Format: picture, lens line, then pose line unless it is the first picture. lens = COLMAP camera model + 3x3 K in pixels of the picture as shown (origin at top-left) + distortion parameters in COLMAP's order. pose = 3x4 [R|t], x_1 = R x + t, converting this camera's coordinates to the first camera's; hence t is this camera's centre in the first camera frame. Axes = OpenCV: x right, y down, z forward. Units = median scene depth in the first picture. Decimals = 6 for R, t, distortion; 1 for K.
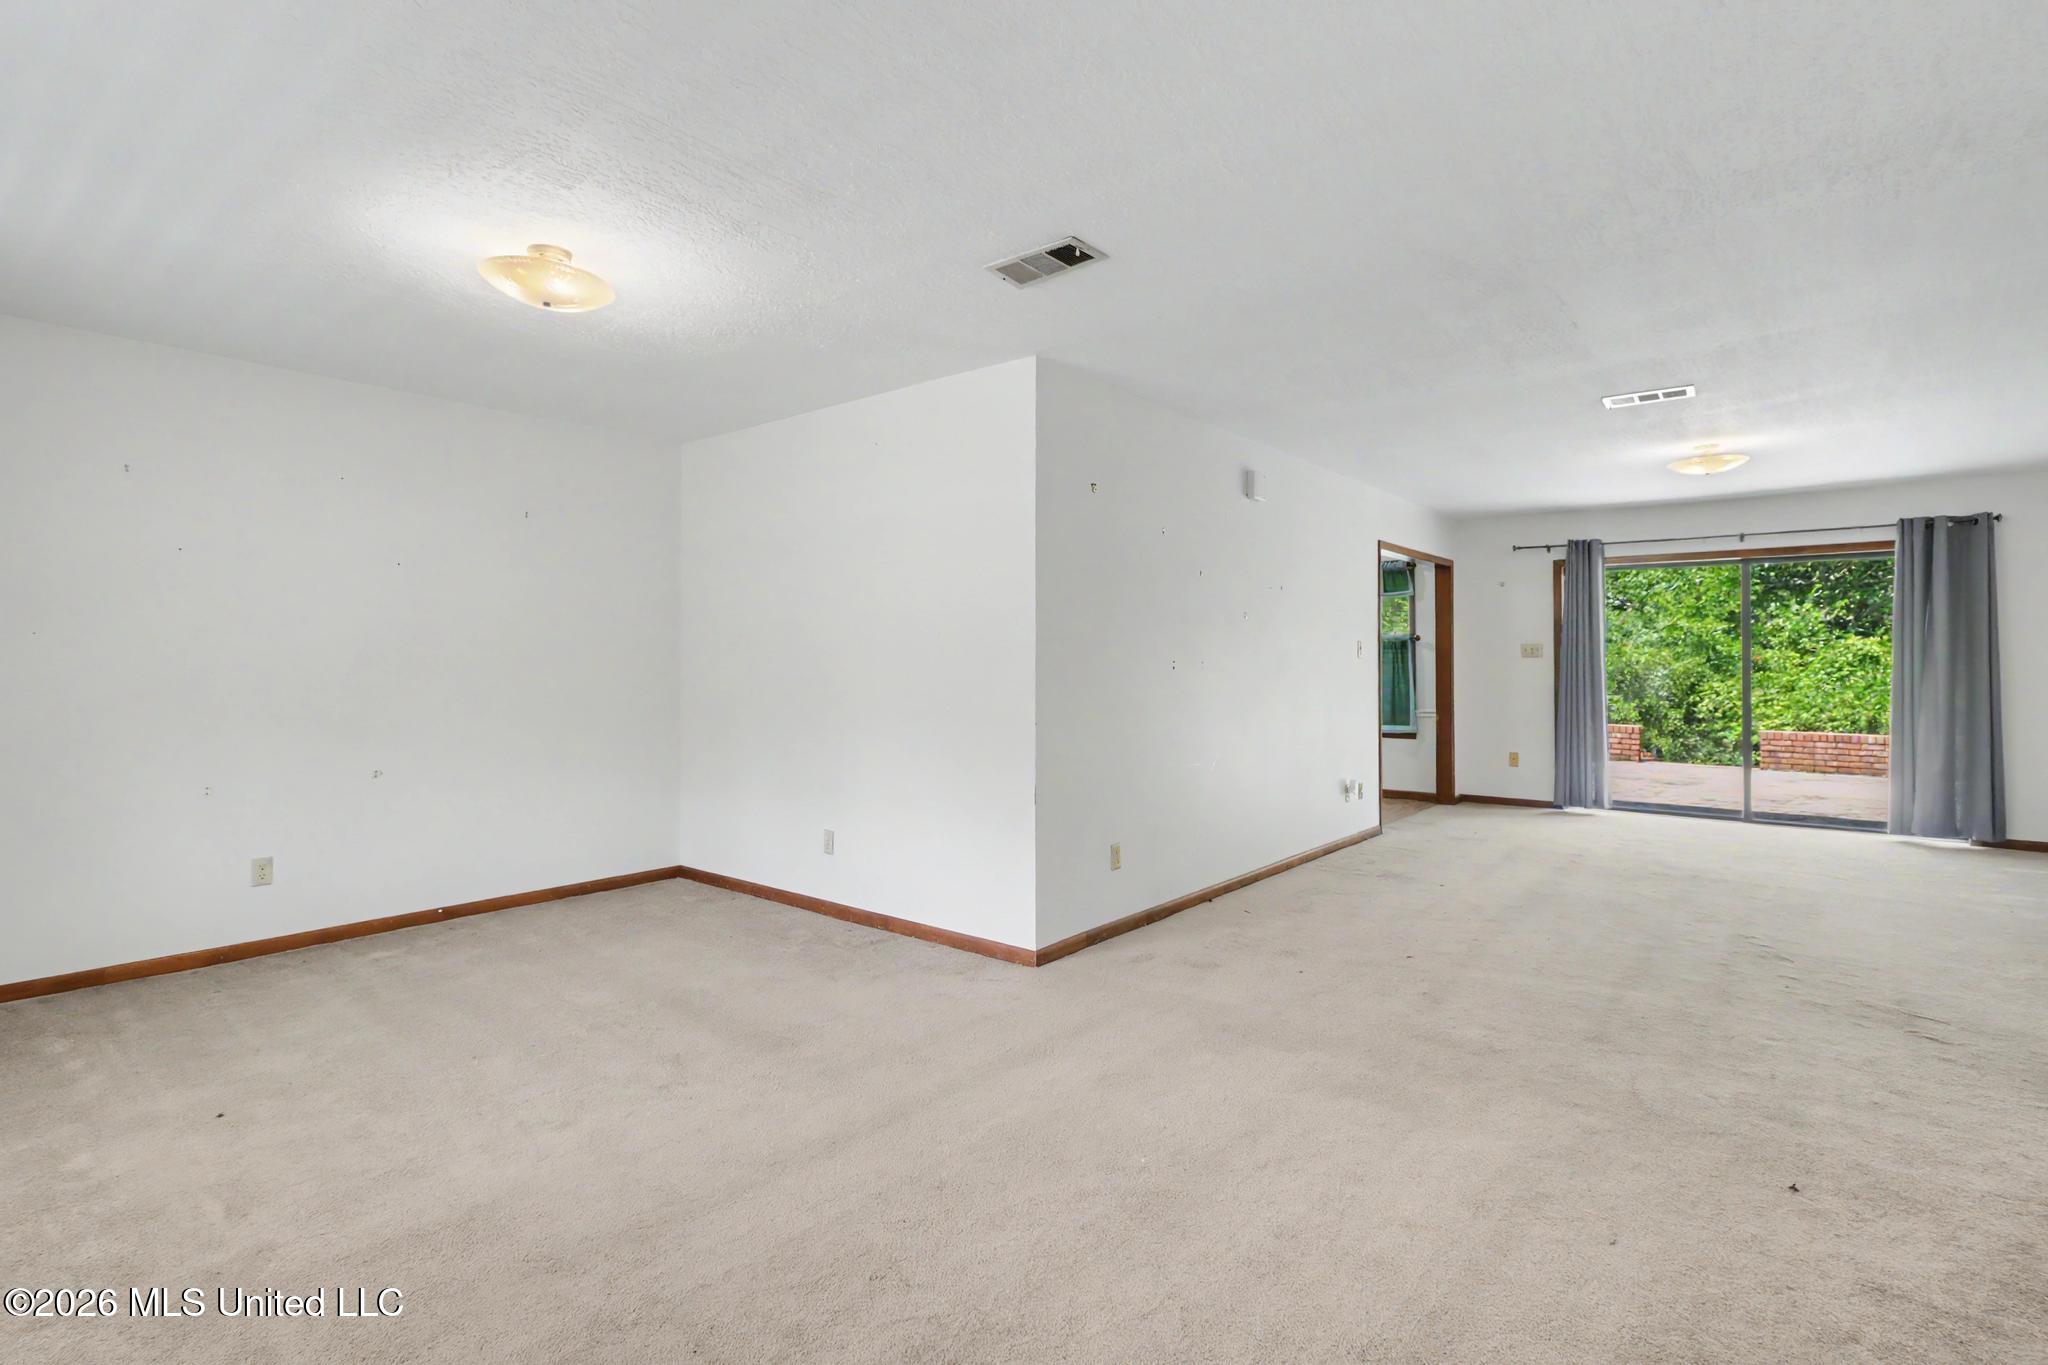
lens RADIAL K [[993.2, 0, 1023.2], [0, 993.2, 644.0], [0, 0, 1]] dist [0.003895, 0.000462]
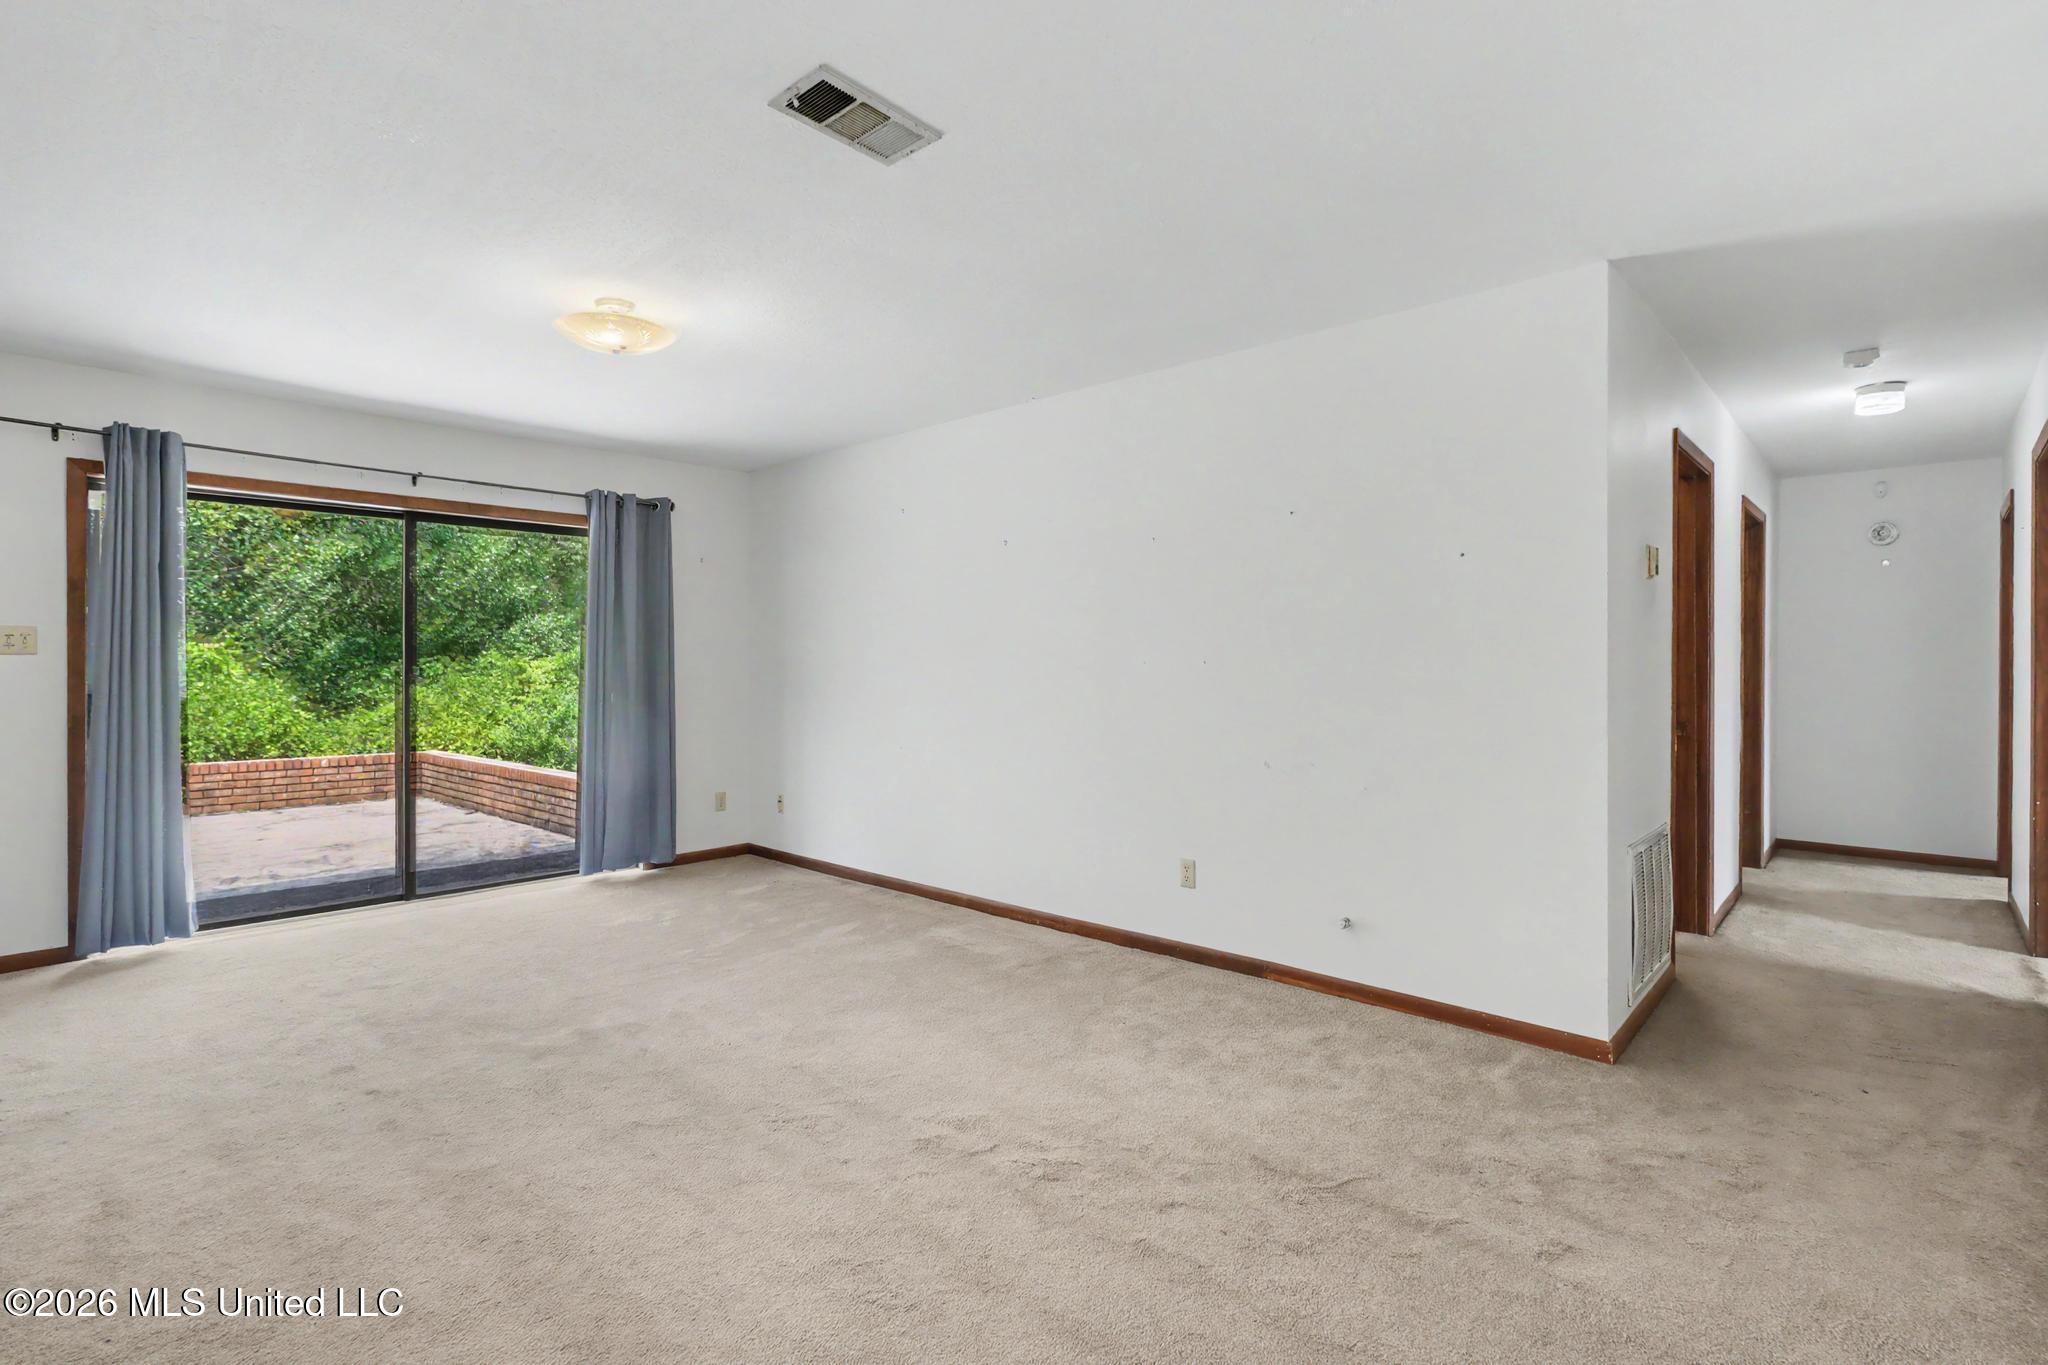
lens RADIAL K [[993.2, 0, 1023.2], [0, 993.2, 644.0], [0, 0, 1]] dist [0.003895, 0.000462]
pose [[0.063877, 0.026313, 0.997611, 0.050711], [-0.010823, 0.999612, -0.025673, 0.012052], [-0.997899, -0.009157, 0.064137, 0.356885]]
